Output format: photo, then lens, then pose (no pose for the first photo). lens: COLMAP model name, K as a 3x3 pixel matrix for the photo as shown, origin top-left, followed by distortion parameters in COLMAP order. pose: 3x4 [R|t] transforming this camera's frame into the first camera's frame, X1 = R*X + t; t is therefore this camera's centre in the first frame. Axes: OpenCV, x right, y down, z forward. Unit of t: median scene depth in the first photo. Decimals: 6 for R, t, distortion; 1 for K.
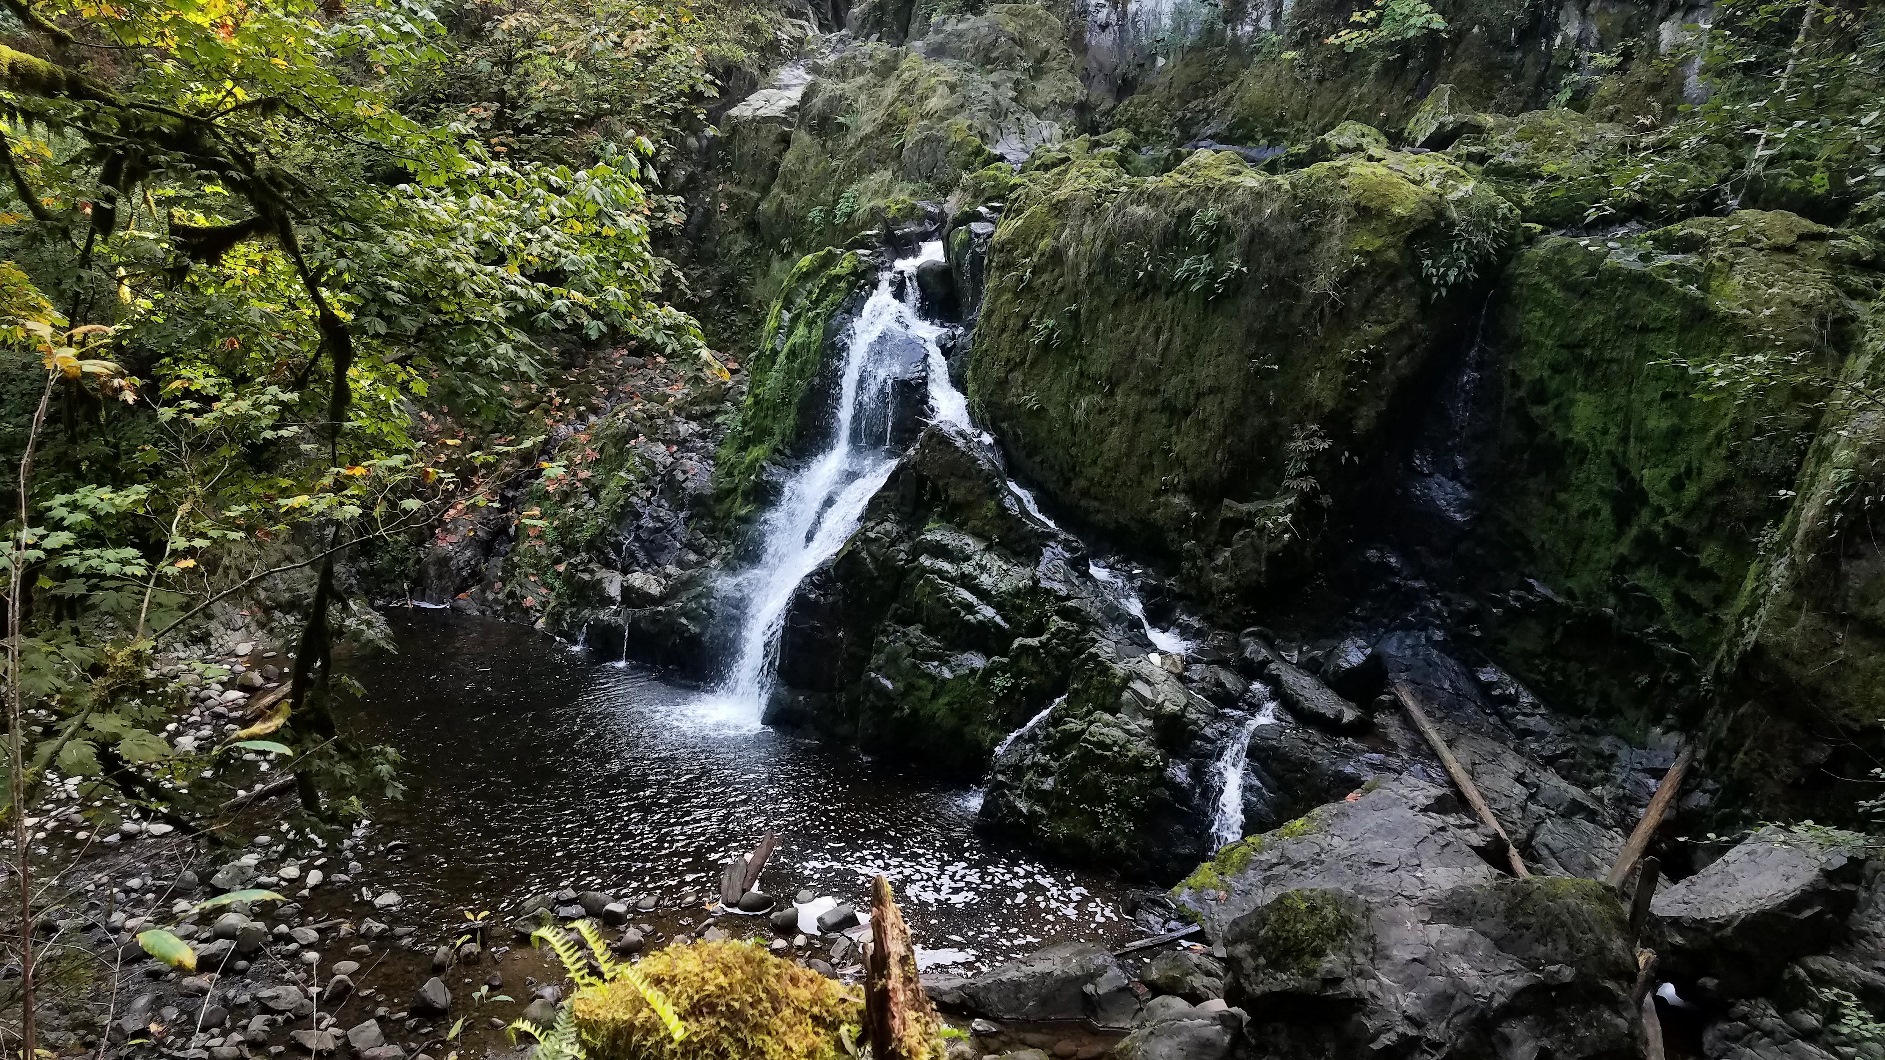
lens RADIAL K [[1476.5, 0, 942.0], [0, 1476.5, 526.3], [0, 0, 1]] dist [-0.011965, 0.014282]
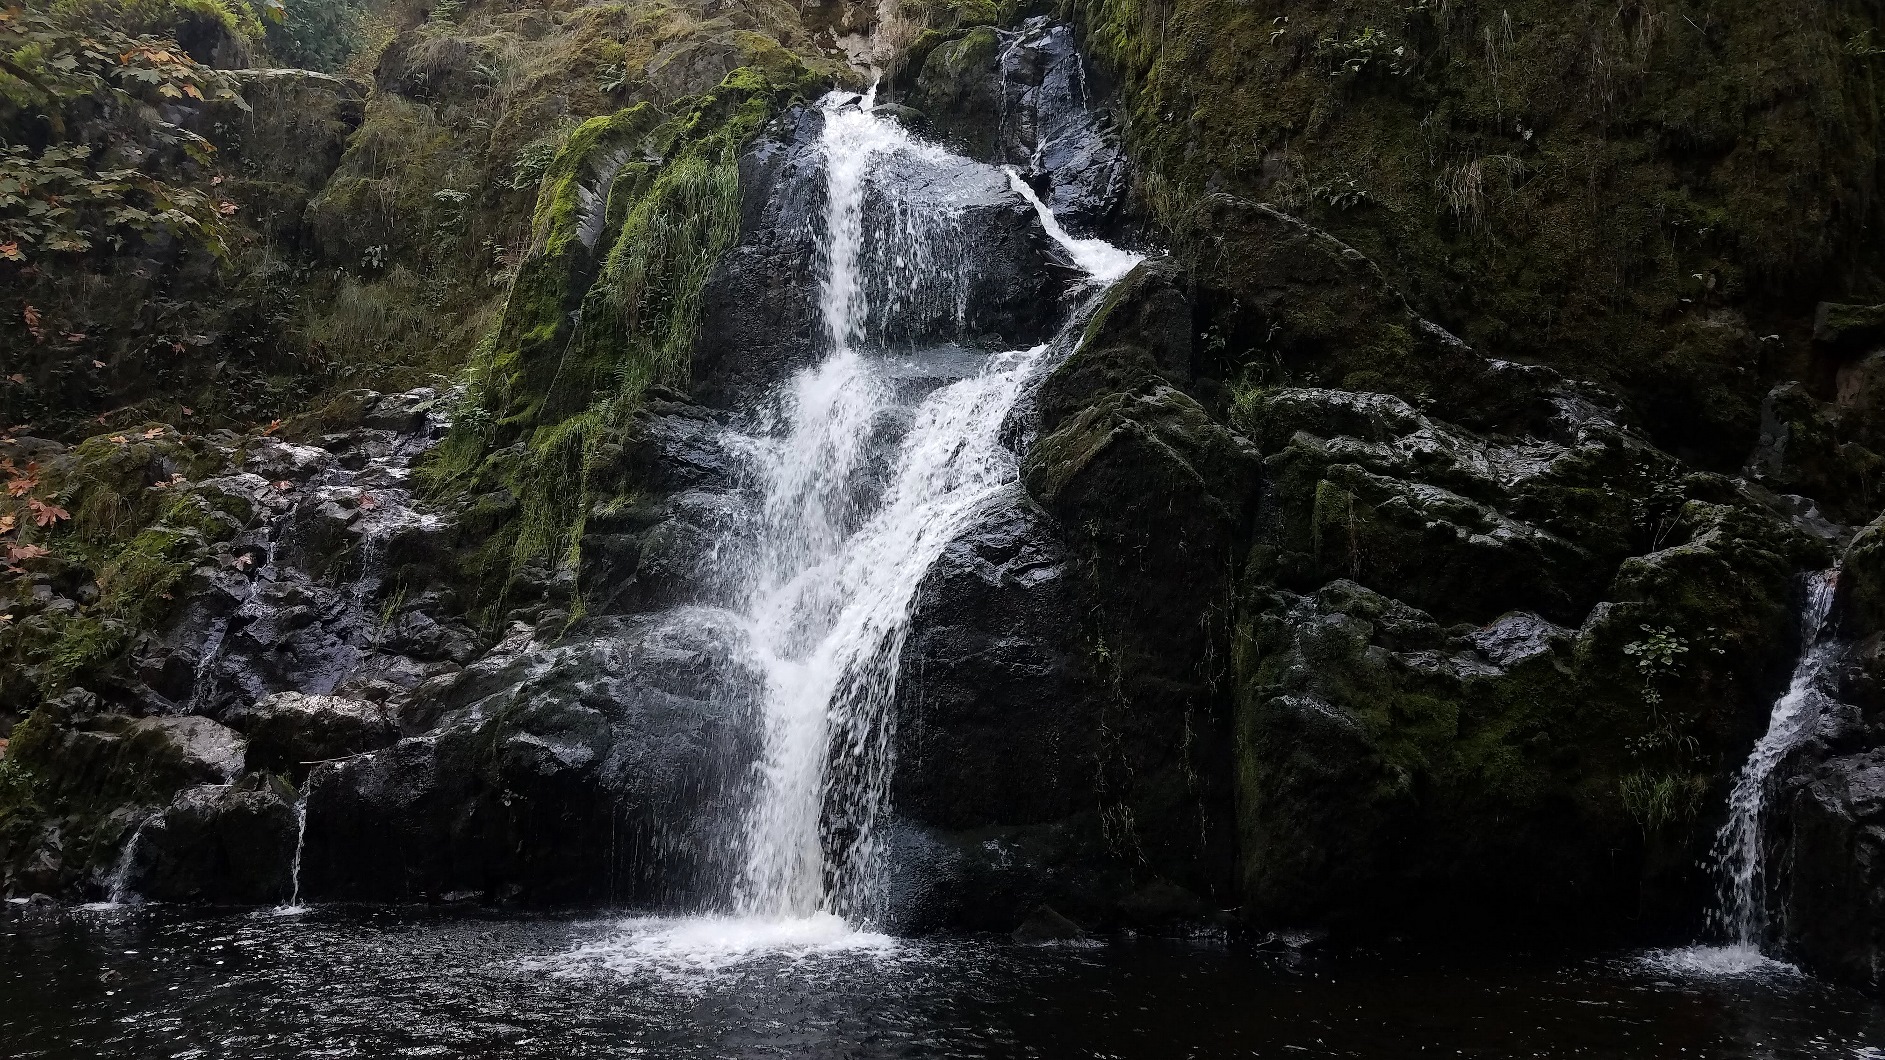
lens RADIAL K [[1476.5, 0, 941.6], [0, 1476.5, 530.8], [0, 0, 1]] dist [-0.011965, 0.014282]
pose [[0.853519, 0.032755, 0.520030, -0.329511], [0.139600, 0.947163, -0.288782, 0.159131], [-0.502012, 0.319077, 0.803849, 0.737440]]
